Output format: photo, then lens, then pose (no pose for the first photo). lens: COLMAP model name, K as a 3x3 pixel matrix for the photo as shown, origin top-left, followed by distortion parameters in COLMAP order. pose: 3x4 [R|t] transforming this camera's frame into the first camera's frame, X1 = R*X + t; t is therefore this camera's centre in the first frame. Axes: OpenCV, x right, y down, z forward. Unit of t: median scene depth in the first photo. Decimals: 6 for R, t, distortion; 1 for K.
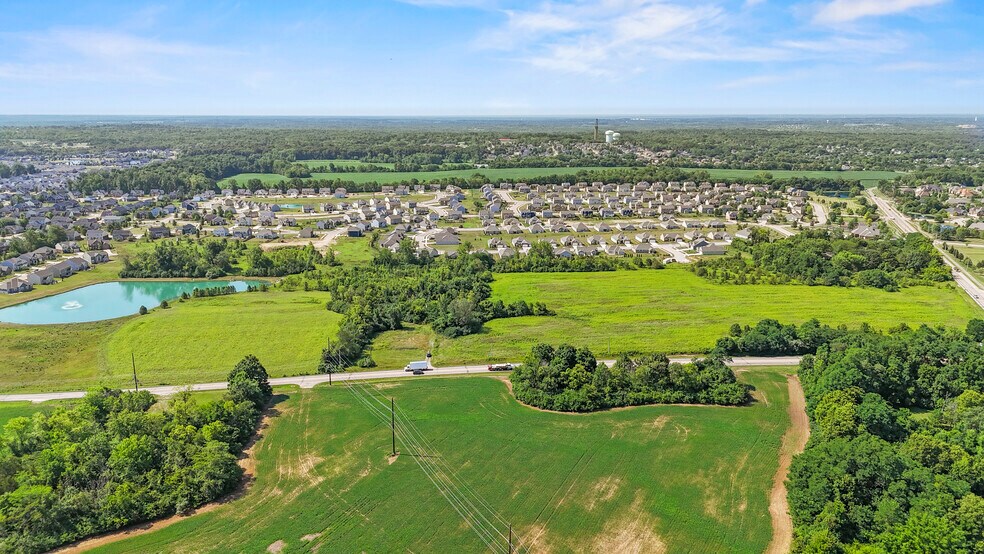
lens RADIAL K [[719.6, 0, 492.0], [0, 719.6, 277.0], [0, 0, 1]] dist [0.082445, -0.079821]
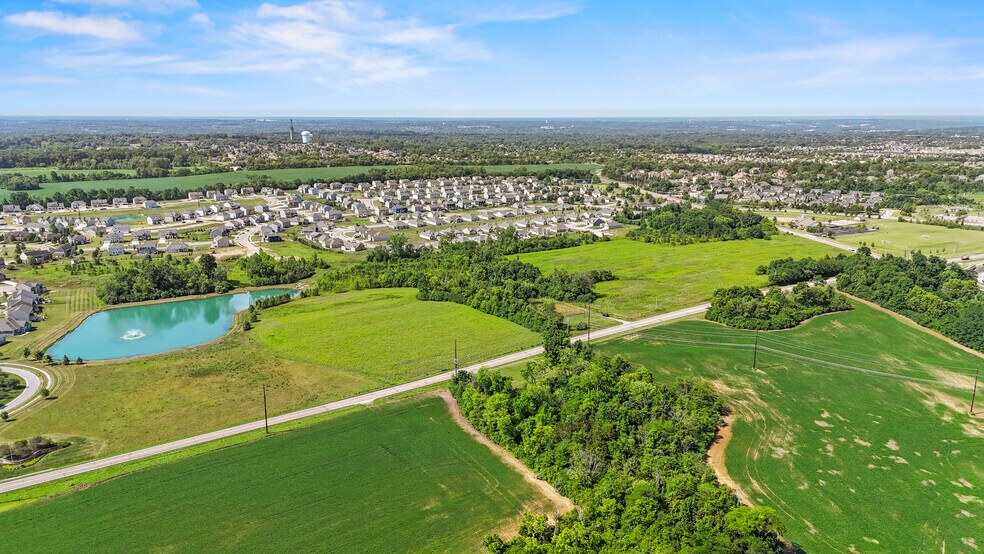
lens RADIAL K [[719.6, 0, 492.0], [0, 719.6, 277.0], [0, 0, 1]] dist [0.082445, -0.079821]
pose [[0.867249, -0.108861, 0.485828, -0.277659], [0.109734, 0.993601, 0.026753, -0.002628], [-0.485632, 0.030110, 0.873645, 0.014796]]
